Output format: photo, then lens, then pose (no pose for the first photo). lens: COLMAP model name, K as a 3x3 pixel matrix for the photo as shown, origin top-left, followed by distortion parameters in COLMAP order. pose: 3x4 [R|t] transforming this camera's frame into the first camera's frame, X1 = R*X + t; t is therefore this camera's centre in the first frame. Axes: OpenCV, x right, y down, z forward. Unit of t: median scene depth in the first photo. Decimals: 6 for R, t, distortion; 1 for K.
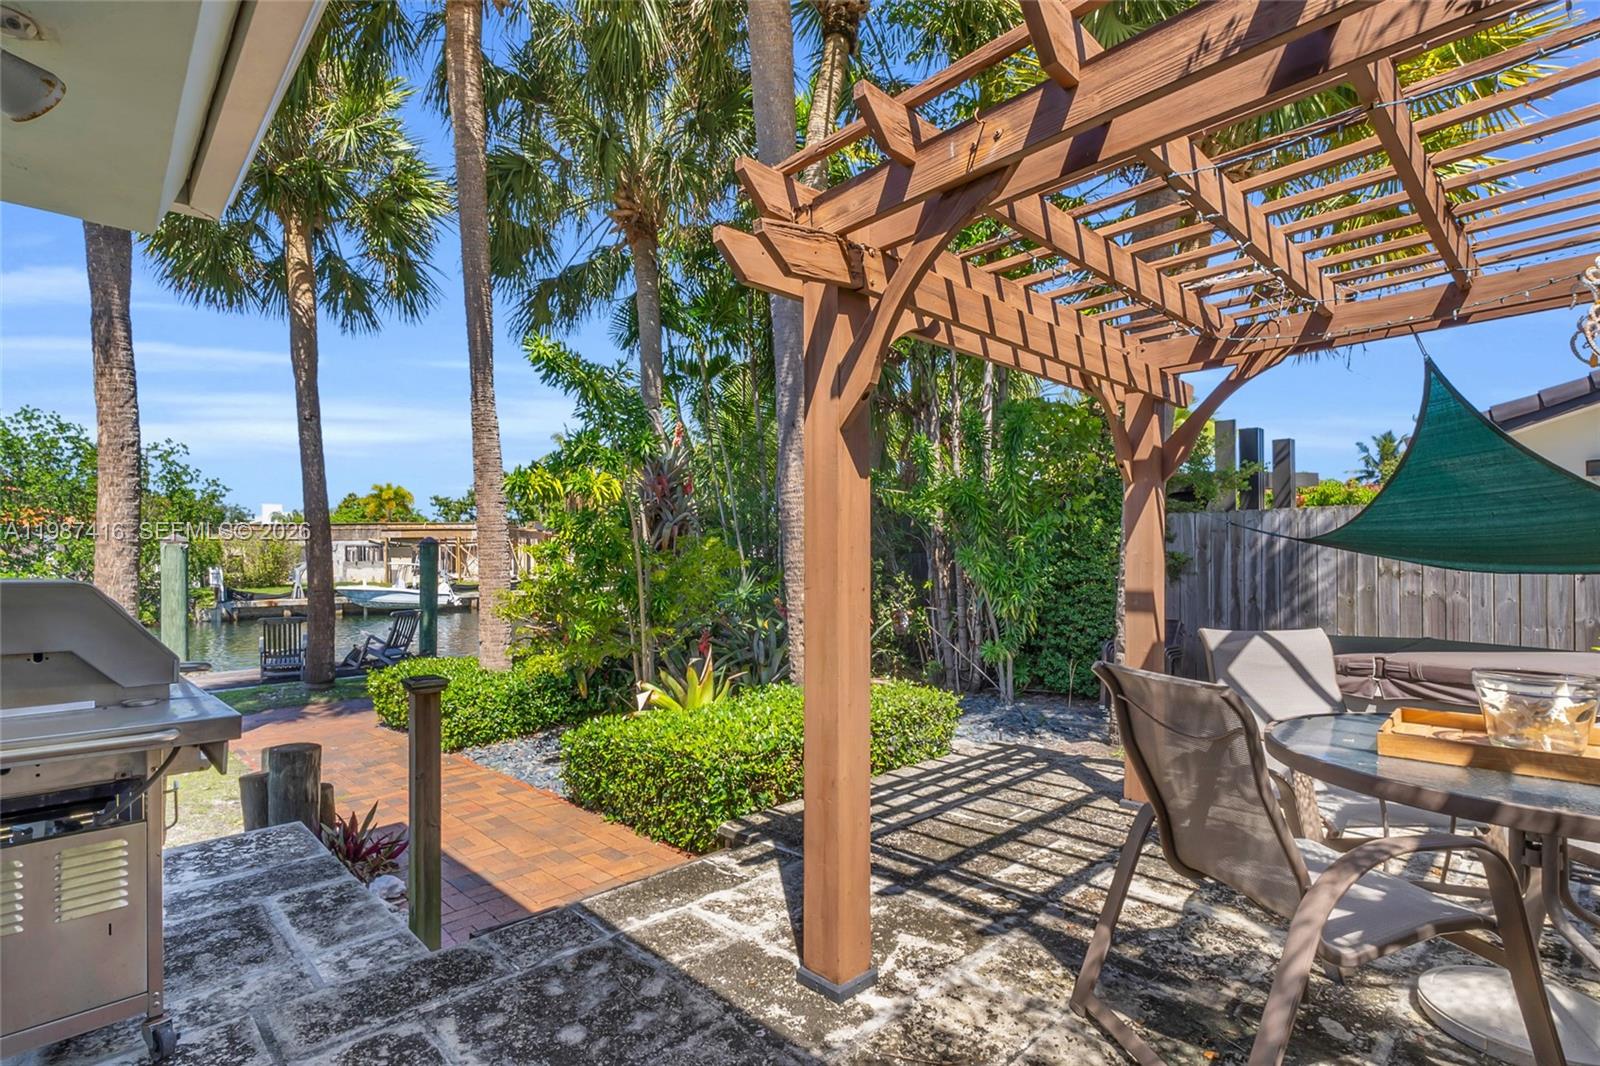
lens RADIAL K [[748.4, 0, 800.0], [0, 748.4, 533.0], [0, 0, 1]] dist [0.000405, 0.000232]
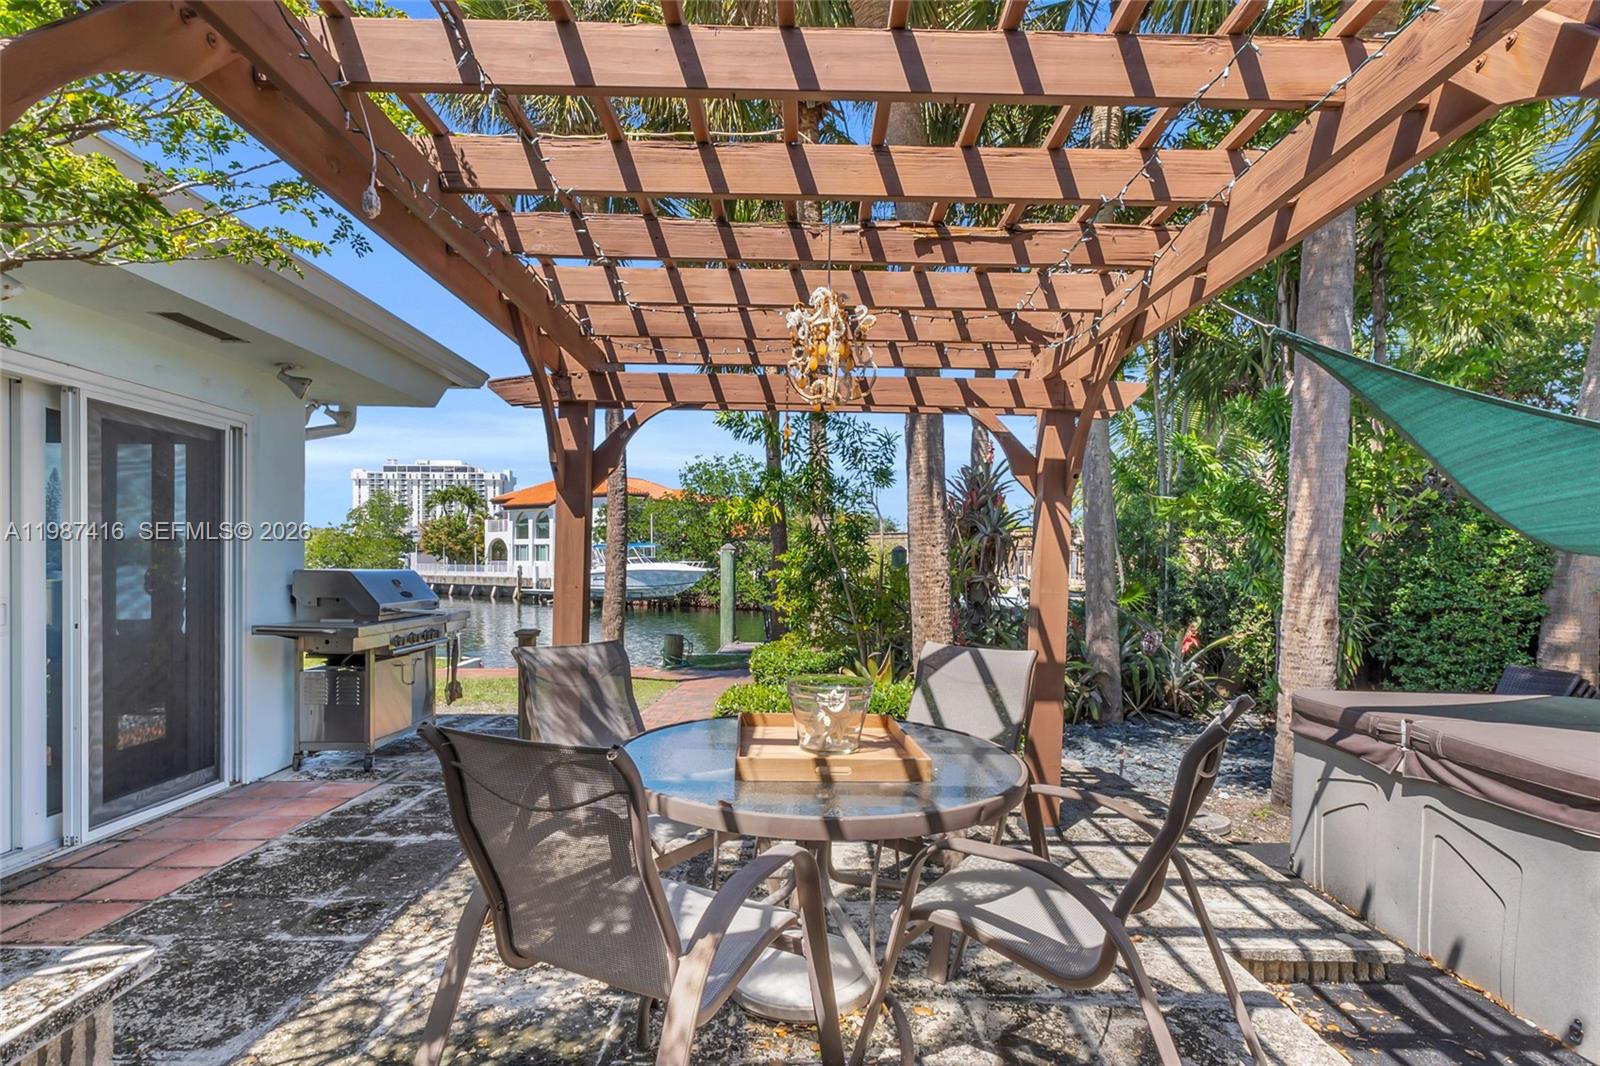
lens RADIAL K [[748.4, 0, 800.0], [0, 748.4, 533.0], [0, 0, 1]] dist [0.000405, 0.000232]
pose [[0.750627, -0.009224, -0.660662, 0.473805], [0.003196, 0.999942, -0.010329, -0.007196], [0.660718, 0.005642, 0.750613, 0.030043]]
